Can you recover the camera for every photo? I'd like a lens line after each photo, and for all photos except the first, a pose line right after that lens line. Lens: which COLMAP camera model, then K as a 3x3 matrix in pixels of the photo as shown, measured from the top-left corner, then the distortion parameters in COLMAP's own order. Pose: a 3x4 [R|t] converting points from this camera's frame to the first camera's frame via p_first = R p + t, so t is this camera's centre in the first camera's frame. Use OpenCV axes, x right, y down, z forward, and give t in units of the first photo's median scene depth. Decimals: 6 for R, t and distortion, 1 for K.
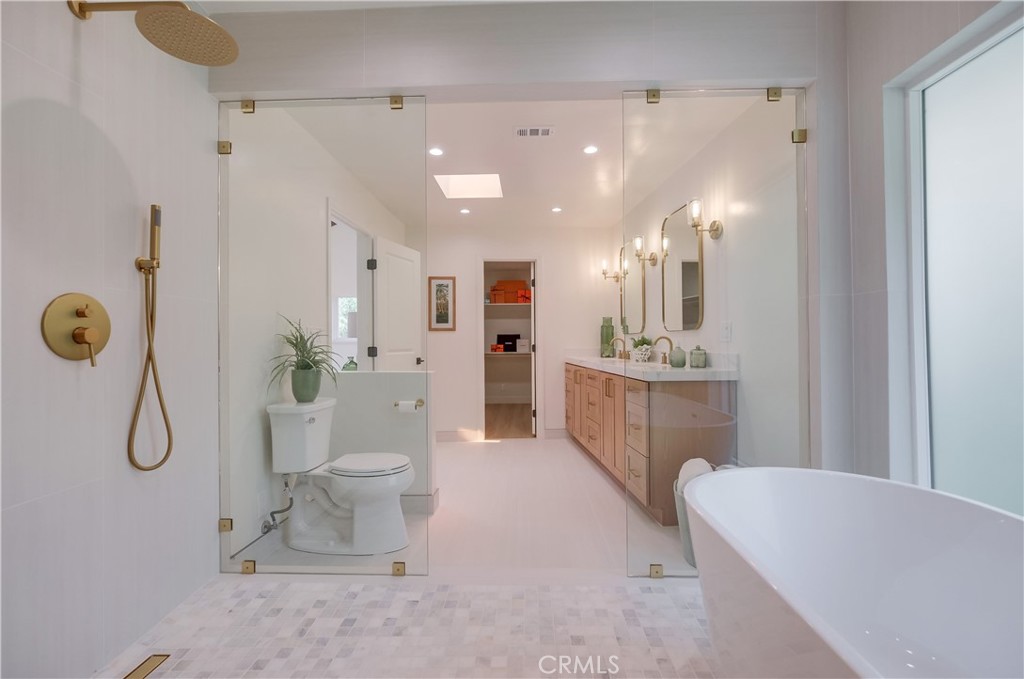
lens RADIAL K [[442.6, 0, 513.8], [0, 442.6, 339.5], [0, 0, 1]] dist [-0.003251, 0.000003]
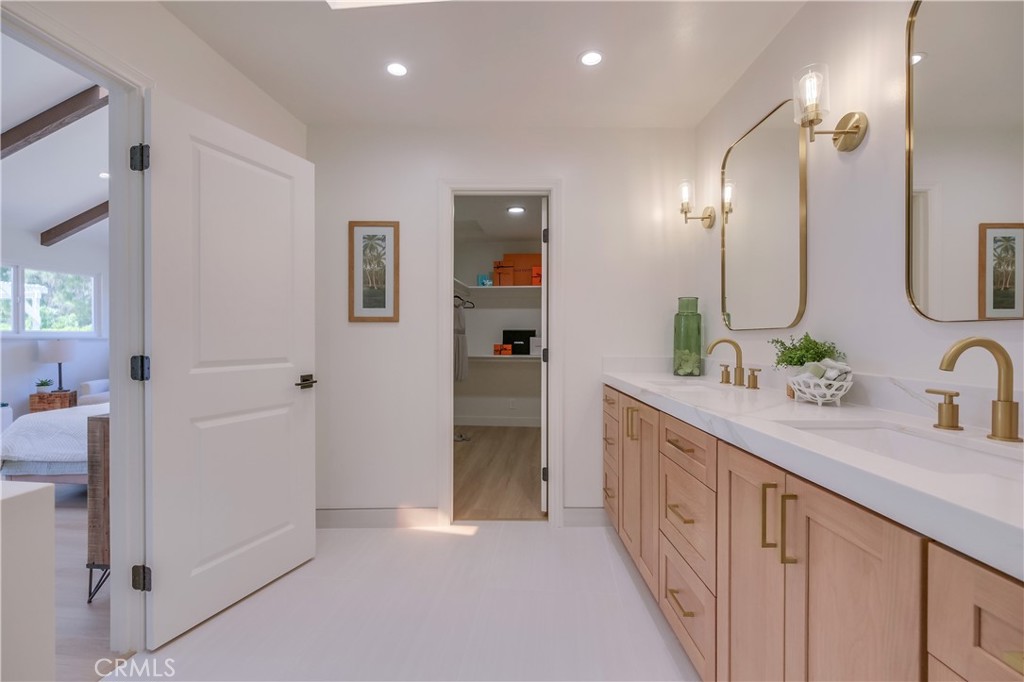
lens RADIAL K [[442.6, 0, 513.8], [0, 442.6, 341.0], [0, 0, 1]] dist [-0.003251, 0.000003]
pose [[0.997737, 0.008936, -0.066646, 0.044426], [-0.008116, 0.999888, 0.012554, -0.004624], [0.066750, -0.011984, 0.997698, 0.475480]]
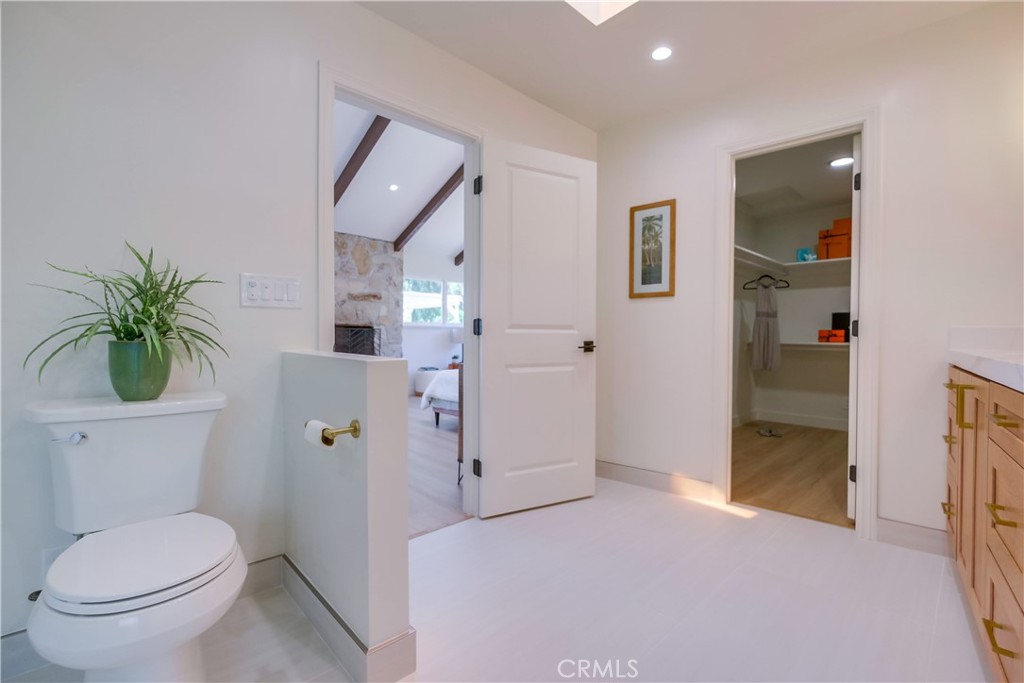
lens RADIAL K [[442.6, 0, 513.8], [0, 442.6, 341.5], [0, 0, 1]] dist [-0.003251, 0.000003]
pose [[0.714960, 0.019084, -0.698905, 0.115671], [-0.004790, 0.999738, 0.022398, 0.026209], [0.699149, -0.012665, 0.714864, 0.461775]]
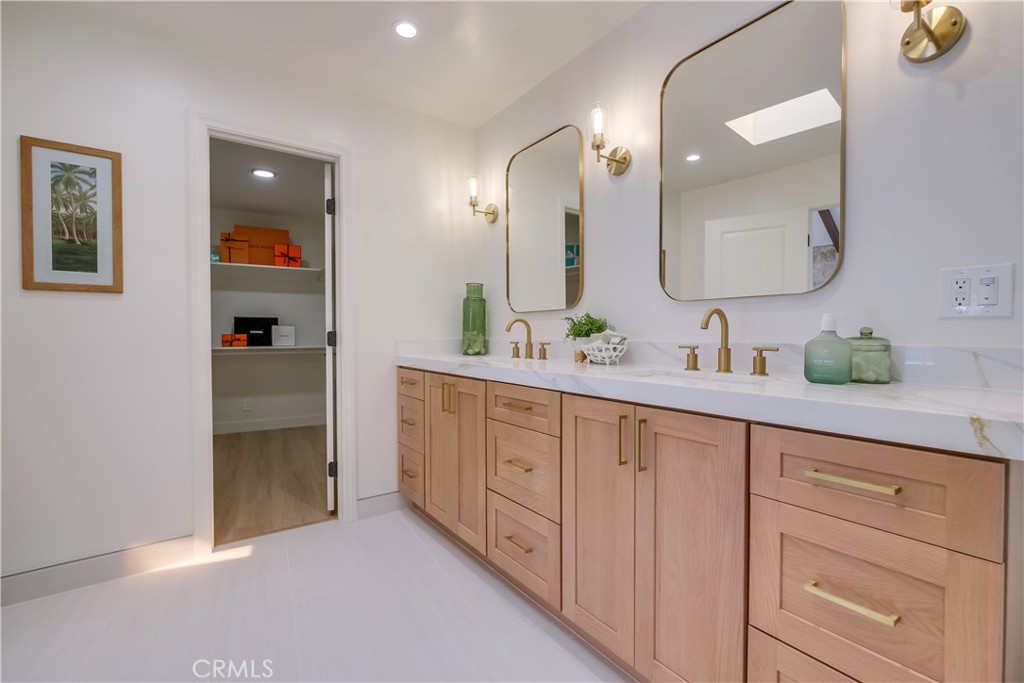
lens RADIAL K [[442.6, 0, 513.8], [0, 442.6, 341.5], [0, 0, 1]] dist [-0.003251, 0.000003]
pose [[0.855701, -0.002437, 0.517465, -0.038271], [-0.008140, 0.999802, 0.018171, 0.012813], [-0.517407, -0.019761, 0.855512, 0.492828]]
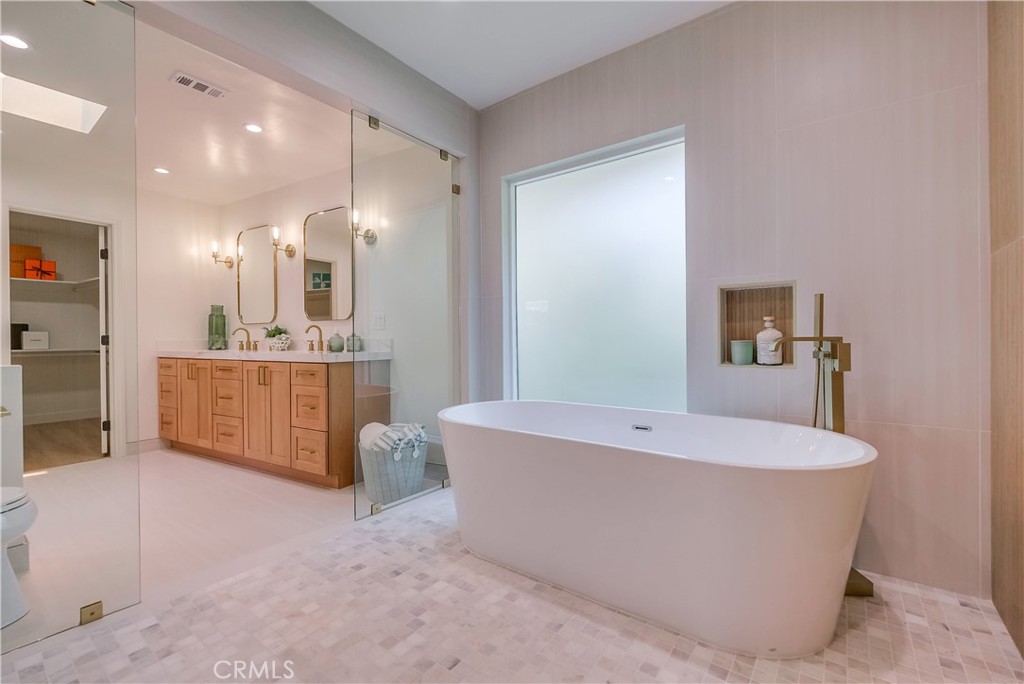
lens RADIAL K [[440.5, 0, 512.0], [0, 440.5, 342.0], [0, 0, 1]] dist [-0.007767, 0.000216]
pose [[0.575743, -0.002627, 0.817626, -0.175018], [-0.001843, 0.999988, 0.004511, 0.019267], [-0.817628, -0.004104, 0.575732, -0.006728]]
